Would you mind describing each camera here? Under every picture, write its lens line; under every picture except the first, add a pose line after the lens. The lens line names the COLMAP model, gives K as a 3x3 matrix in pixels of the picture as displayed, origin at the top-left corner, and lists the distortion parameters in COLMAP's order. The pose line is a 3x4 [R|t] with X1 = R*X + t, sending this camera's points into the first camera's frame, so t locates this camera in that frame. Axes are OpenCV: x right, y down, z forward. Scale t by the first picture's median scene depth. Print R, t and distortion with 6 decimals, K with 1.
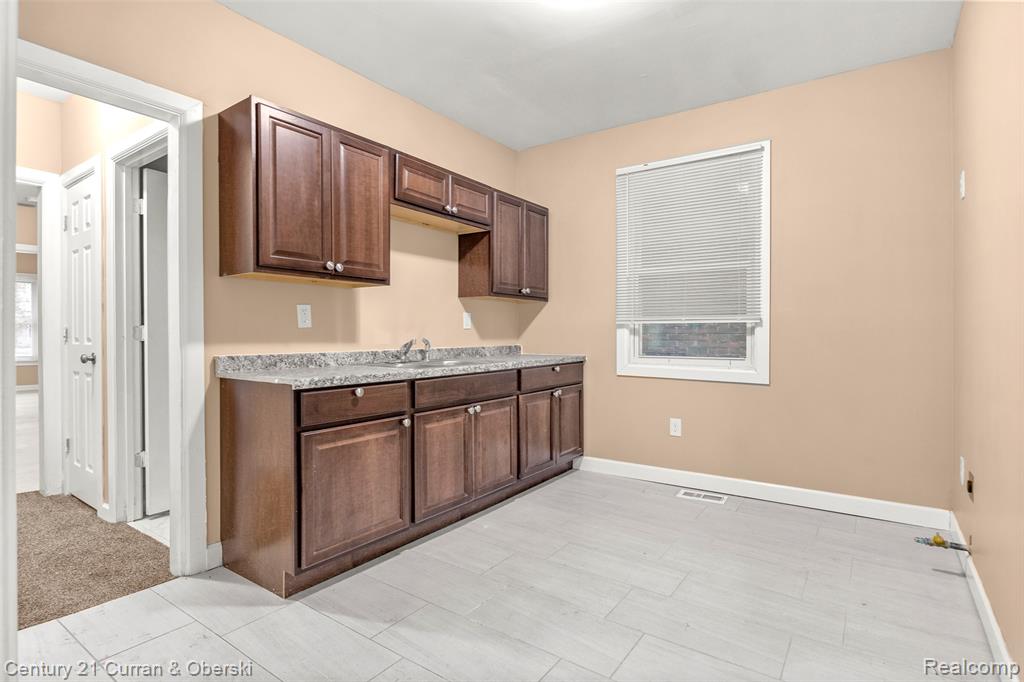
lens RADIAL K [[518.3, 0, 509.2], [0, 518.3, 337.6], [0, 0, 1]] dist [-0.002855, -0.000476]
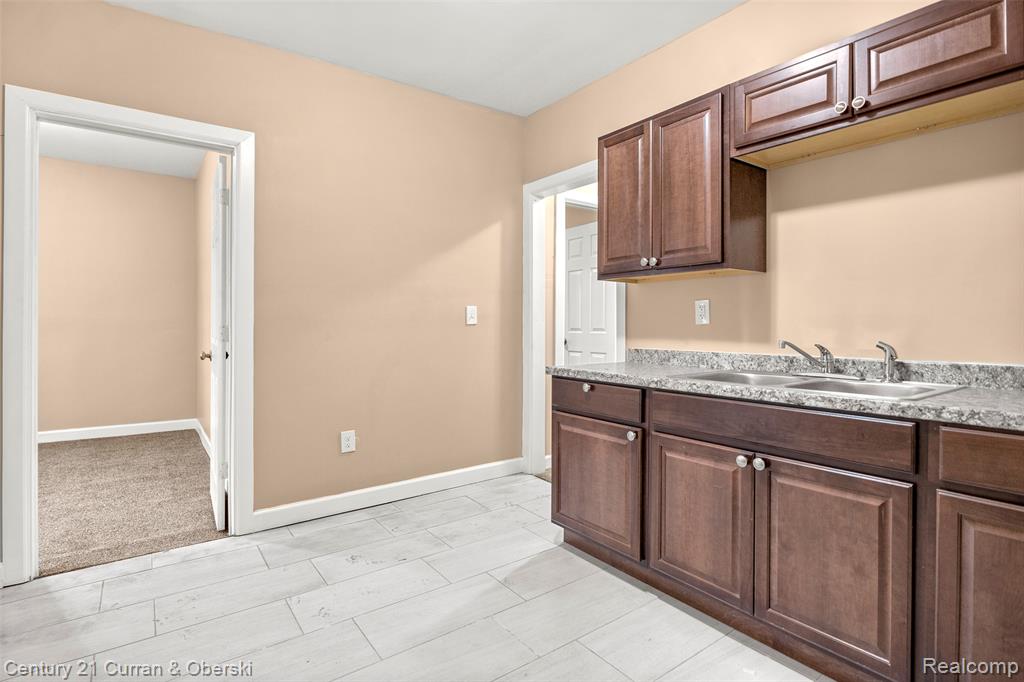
lens RADIAL K [[518.3, 0, 511.0], [0, 518.3, 331.0], [0, 0, 1]] dist [-0.002855, -0.000476]
pose [[-0.323648, 0.009138, -0.946133, 0.635699], [-0.010436, 0.999858, 0.013226, -0.016980], [0.946120, 0.014154, -0.323507, 1.026261]]
